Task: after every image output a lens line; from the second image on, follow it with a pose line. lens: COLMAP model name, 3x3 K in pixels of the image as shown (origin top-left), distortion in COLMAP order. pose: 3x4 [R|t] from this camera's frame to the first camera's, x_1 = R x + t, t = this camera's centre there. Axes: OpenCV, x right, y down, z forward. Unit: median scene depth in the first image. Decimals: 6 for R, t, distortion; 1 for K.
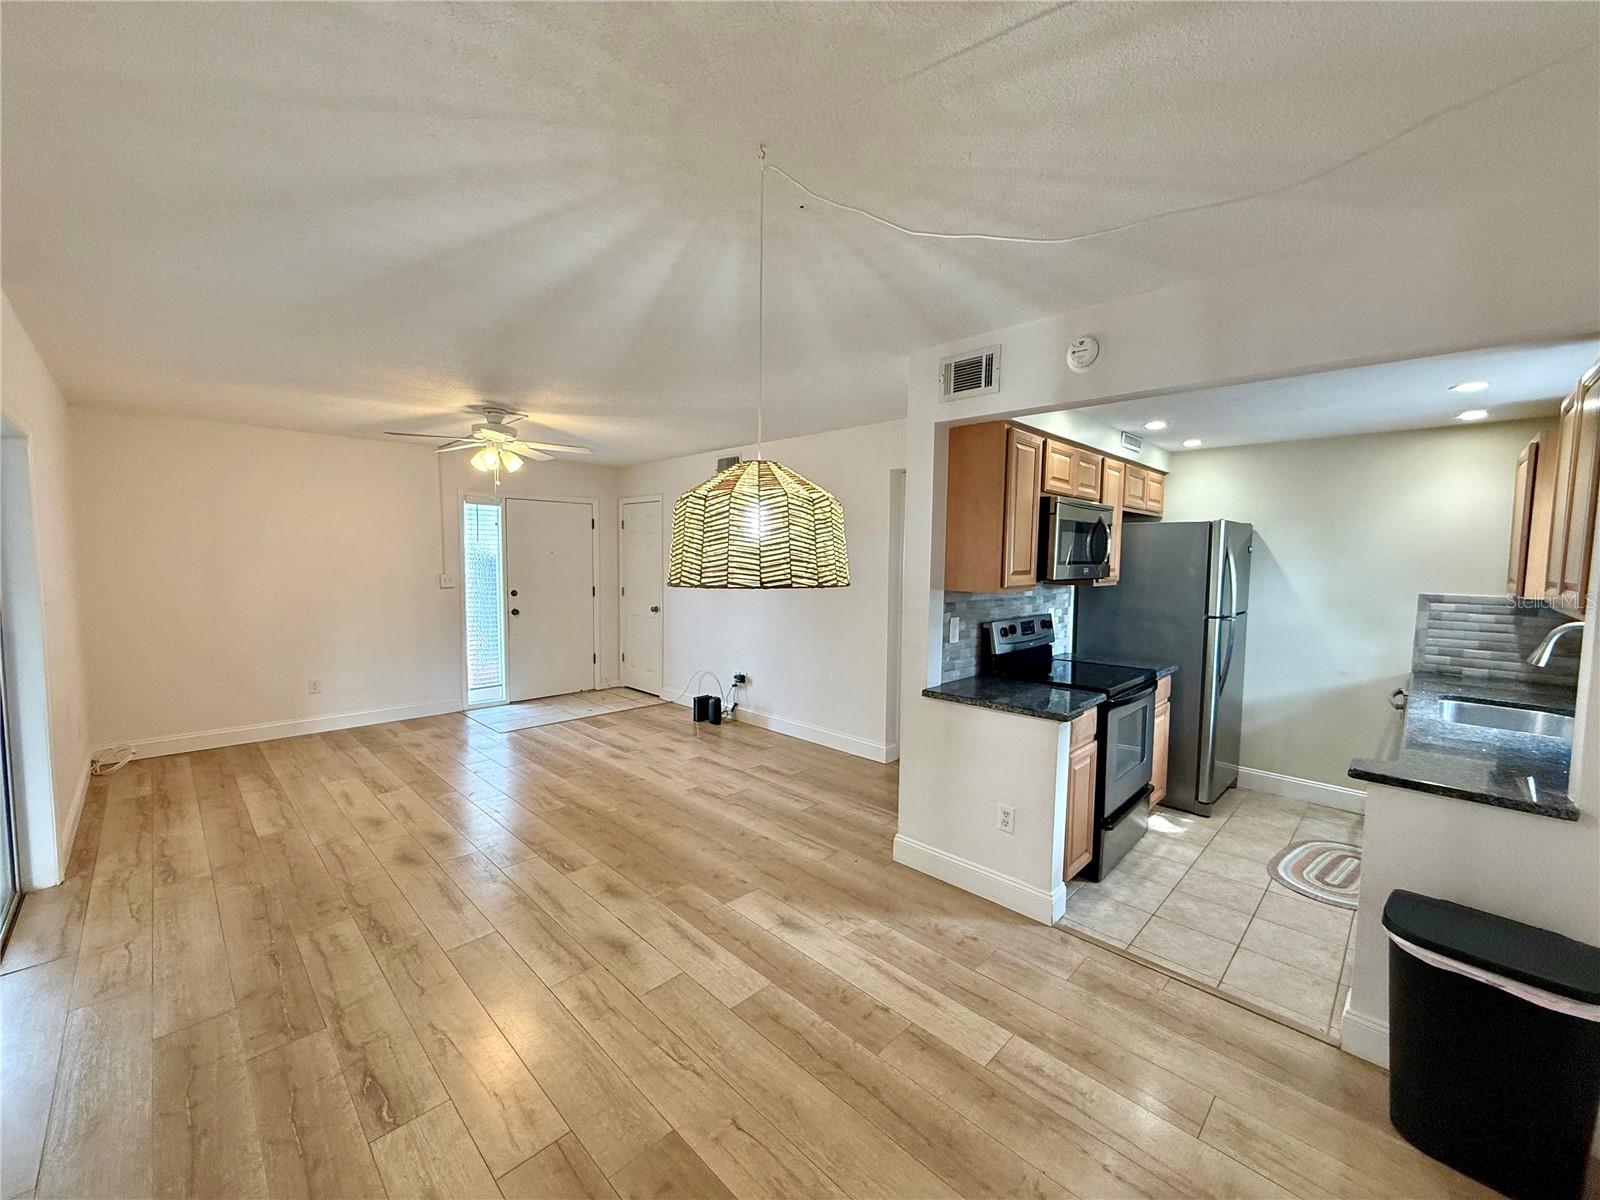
lens RADIAL K [[638.5, 0, 791.3], [0, 638.5, 600.4], [0, 0, 1]] dist [0.000599, -0.000012]
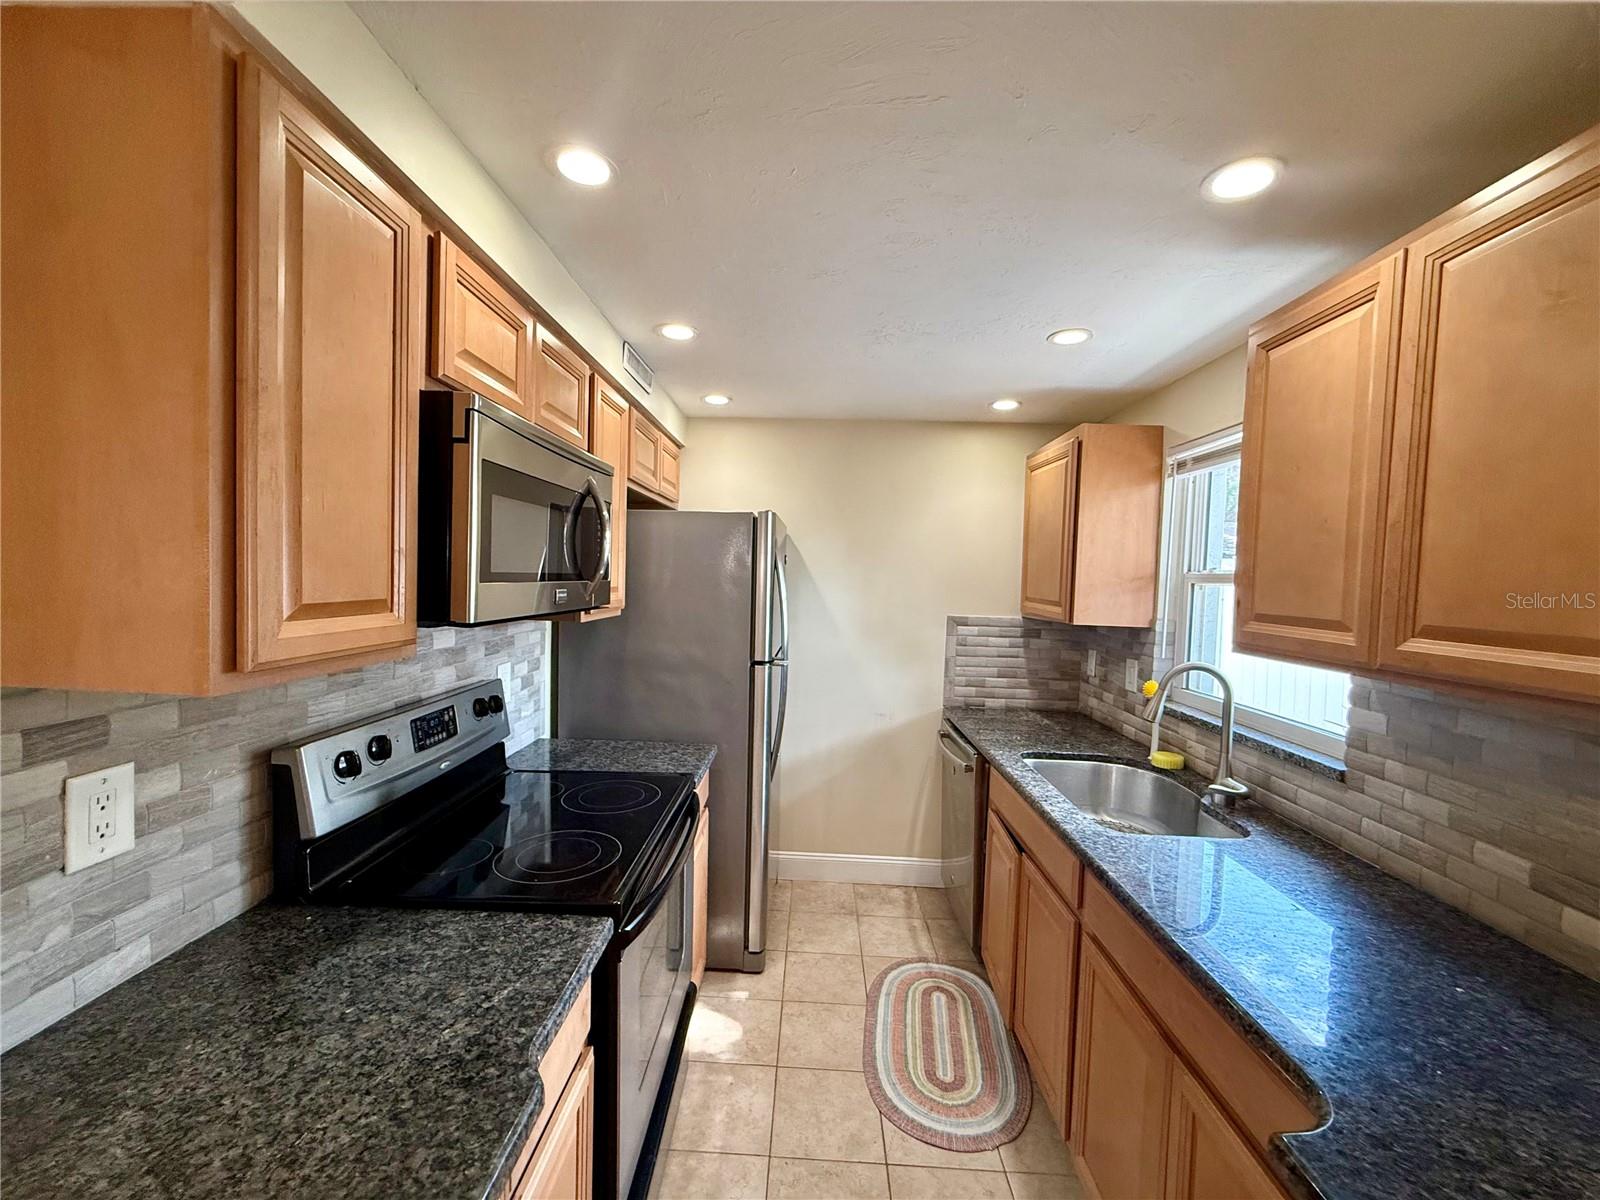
lens RADIAL K [[638.5, 0, 792.6], [0, 638.5, 599.4], [0, 0, 1]] dist [0.000599, -0.000012]
pose [[0.734257, -0.016941, 0.678660, 0.257668], [0.029536, 0.999539, -0.007004, -0.032510], [-0.678229, 0.025187, 0.734419, 0.522733]]
